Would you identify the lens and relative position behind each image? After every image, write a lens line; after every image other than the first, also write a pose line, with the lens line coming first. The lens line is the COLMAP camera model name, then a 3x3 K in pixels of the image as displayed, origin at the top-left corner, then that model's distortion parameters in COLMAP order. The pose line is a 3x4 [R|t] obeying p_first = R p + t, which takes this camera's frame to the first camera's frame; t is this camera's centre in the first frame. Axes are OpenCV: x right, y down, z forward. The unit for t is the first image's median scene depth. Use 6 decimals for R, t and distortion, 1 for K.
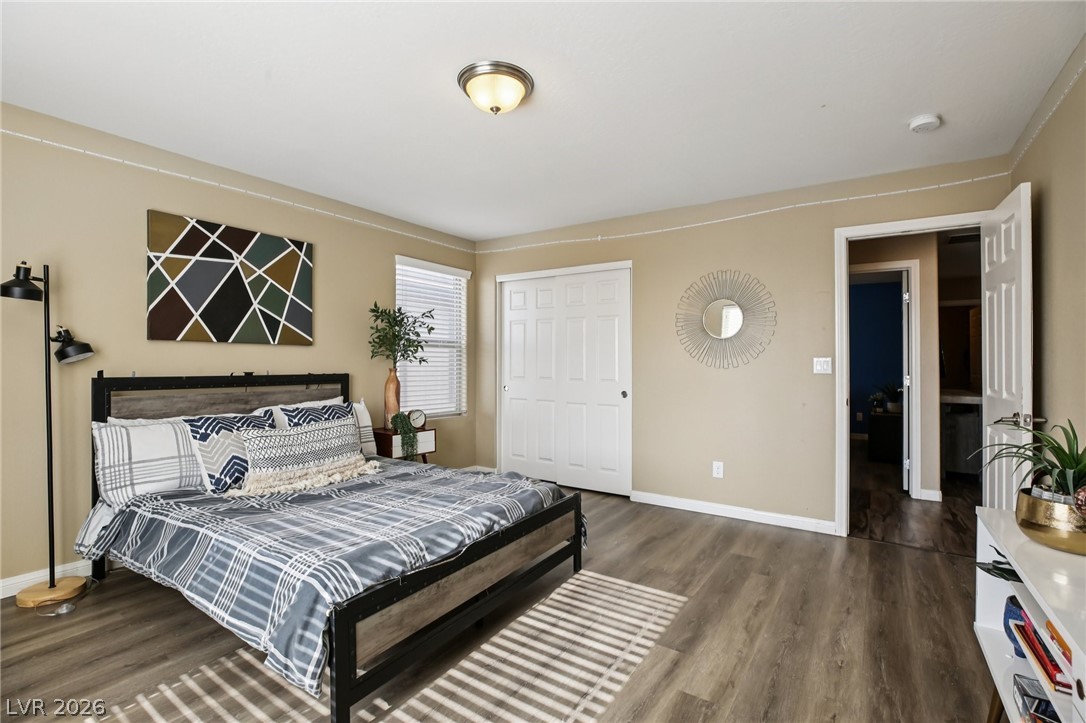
lens RADIAL K [[495.9, 0, 542.9], [0, 495.9, 360.5], [0, 0, 1]] dist [-0.031945, -0.000132]
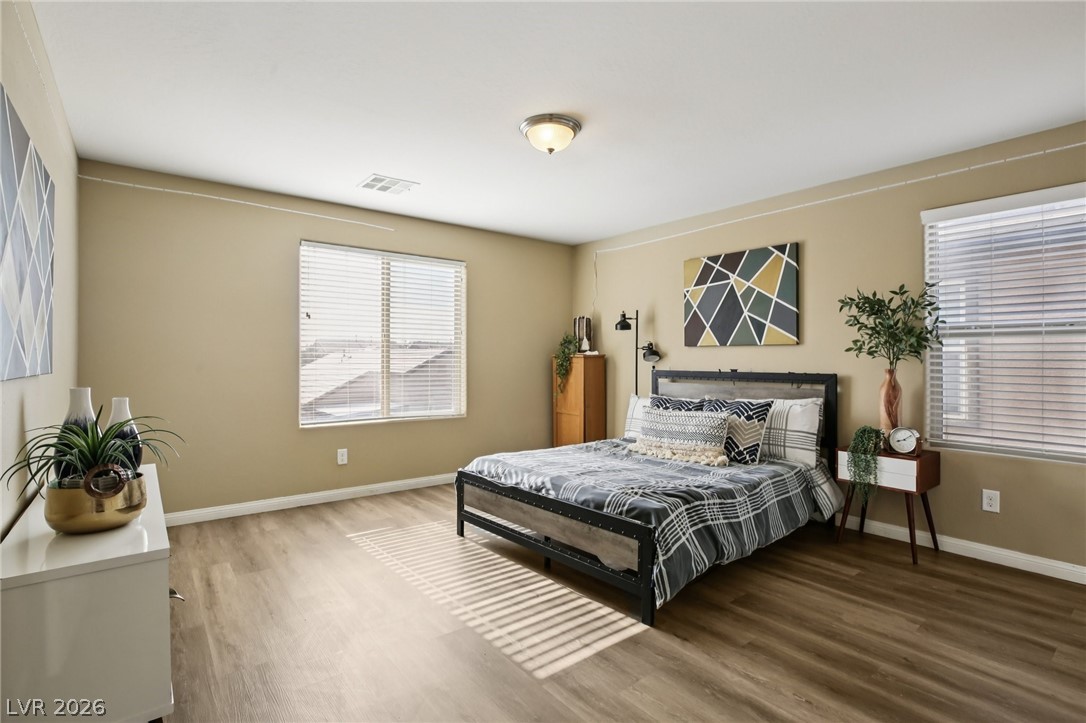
lens RADIAL K [[523.3, 0, 543.7], [0, 523.3, 364.2], [0, 0, 1]] dist [-0.025702, -0.000263]
pose [[-0.297873, 0.002067, -0.954603, 0.848005], [-0.001812, 0.999995, 0.002731, 0.009400], [0.954604, 0.002543, -0.297868, 1.016009]]
